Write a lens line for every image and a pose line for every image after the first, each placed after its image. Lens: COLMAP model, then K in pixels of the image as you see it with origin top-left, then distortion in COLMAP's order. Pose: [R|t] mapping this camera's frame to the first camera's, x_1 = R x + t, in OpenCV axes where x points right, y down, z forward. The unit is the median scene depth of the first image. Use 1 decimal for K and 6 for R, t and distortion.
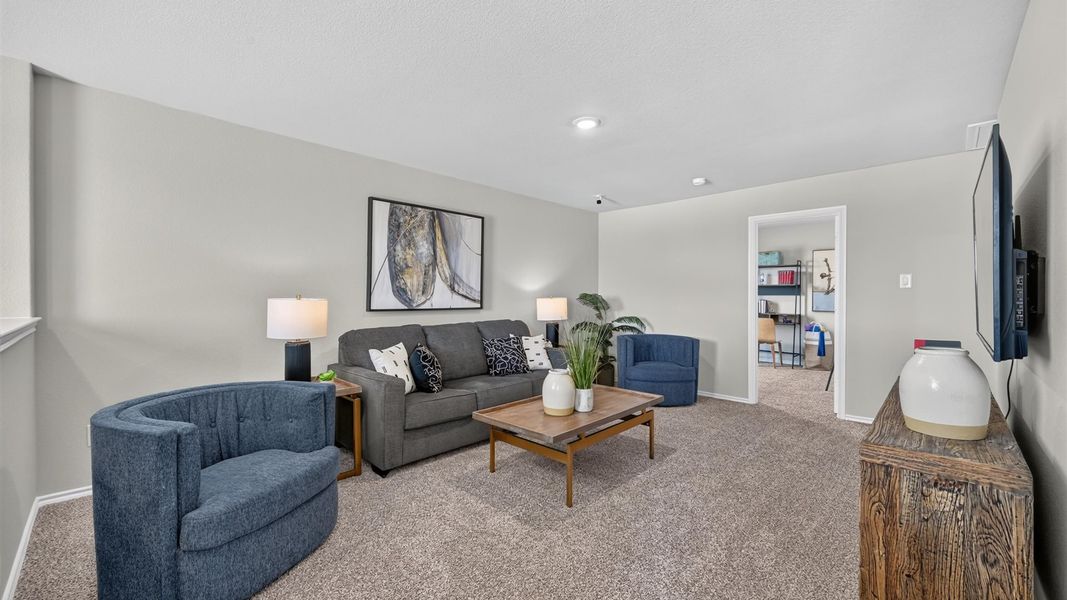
lens RADIAL K [[423.4, 0, 535.9], [0, 423.4, 298.2], [0, 0, 1]] dist [-0.001301, 0.000087]
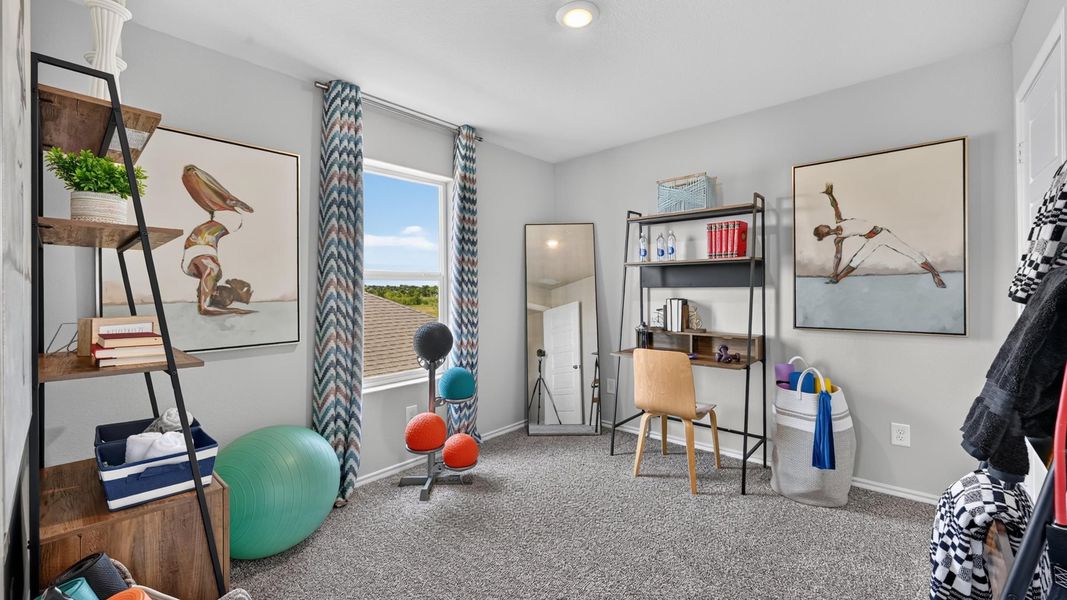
lens RADIAL K [[423.4, 0, 534.1], [0, 423.4, 295.7], [0, 0, 1]] dist [-0.001301, 0.000087]
pose [[0.998974, -0.008333, 0.044517, 0.467468], [0.008442, 0.999962, -0.002260, 0.000730], [-0.044496, 0.002634, 0.999006, 0.730177]]
